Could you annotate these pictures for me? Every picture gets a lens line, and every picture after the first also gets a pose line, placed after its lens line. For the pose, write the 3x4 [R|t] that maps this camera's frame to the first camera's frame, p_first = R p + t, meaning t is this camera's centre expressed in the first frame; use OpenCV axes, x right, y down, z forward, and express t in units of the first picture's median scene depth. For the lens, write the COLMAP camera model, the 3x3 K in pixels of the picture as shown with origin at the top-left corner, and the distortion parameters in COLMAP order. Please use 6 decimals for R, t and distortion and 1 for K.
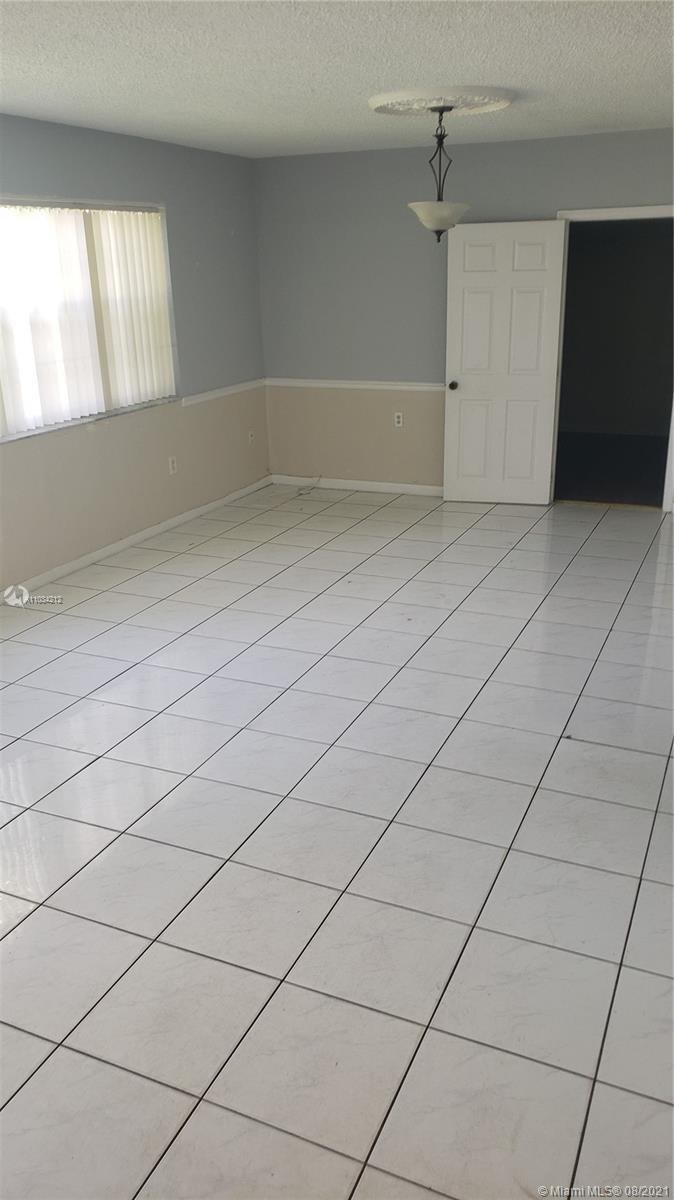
lens RADIAL K [[941.8, 0, 330.6], [0, 941.8, 600.3], [0, 0, 1]] dist [0.176235, -0.276177]
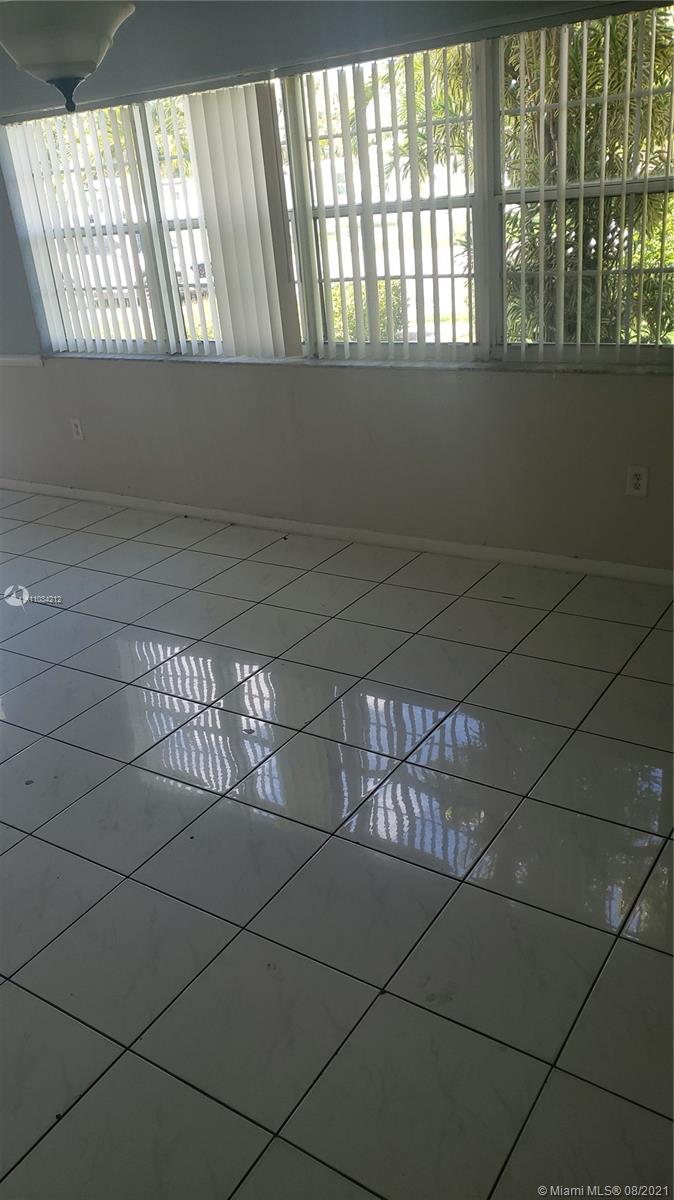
lens RADIAL K [[941.8, 0, 330.6], [0, 941.8, 600.3], [0, 0, 1]] dist [0.176235, -0.276177]
pose [[-0.161954, 0.440880, -0.882834, 0.562896], [-0.233248, 0.852190, 0.468366, -0.427329], [0.958836, 0.281773, -0.035181, 1.192553]]
